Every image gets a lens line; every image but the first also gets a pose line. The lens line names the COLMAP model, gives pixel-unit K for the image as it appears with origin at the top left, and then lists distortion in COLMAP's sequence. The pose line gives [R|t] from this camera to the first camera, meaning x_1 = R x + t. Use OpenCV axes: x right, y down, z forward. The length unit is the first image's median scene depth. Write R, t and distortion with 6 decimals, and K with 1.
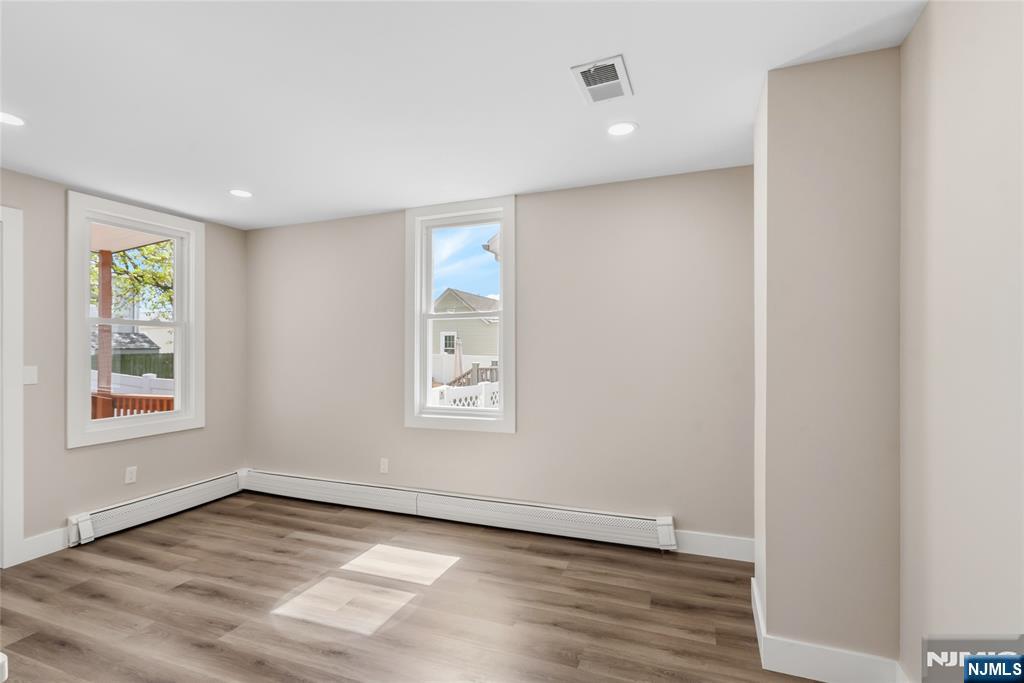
lens RADIAL K [[470.1, 0, 512.0], [0, 470.1, 341.5], [0, 0, 1]] dist [0.000242, 0.000199]
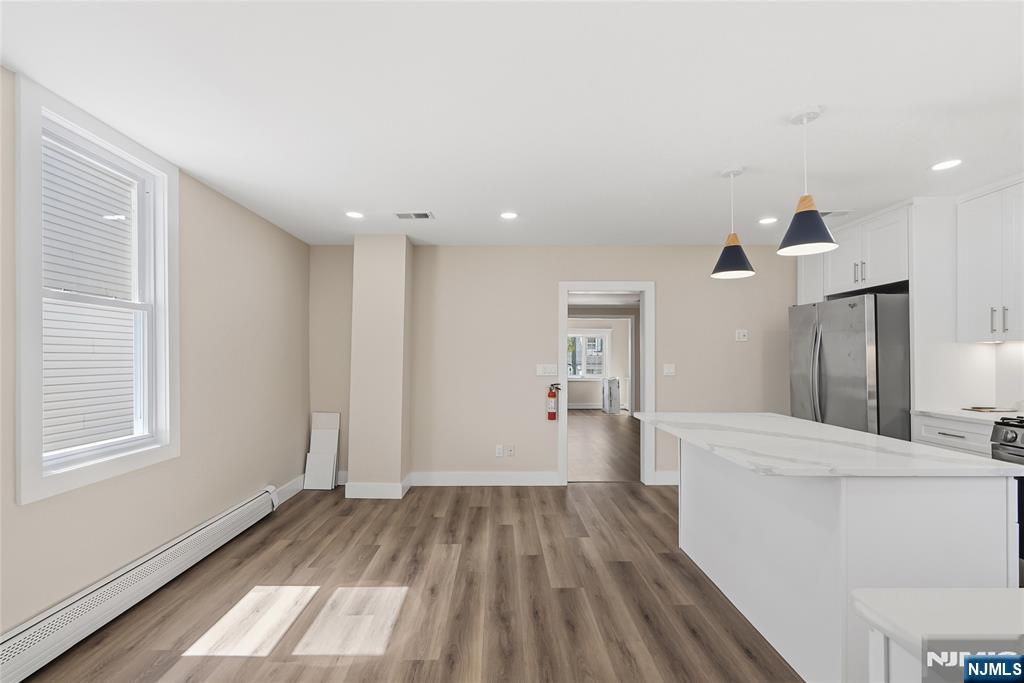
lens RADIAL K [[459.0, 0, 510.8], [0, 459.0, 363.0], [0, 0, 1]] dist [0.002700, 0.000290]
pose [[-0.377087, -0.004293, 0.926168, -1.262035], [-0.015050, 0.999886, -0.001493, 0.029954], [-0.926056, -0.014502, -0.377108, 1.005827]]
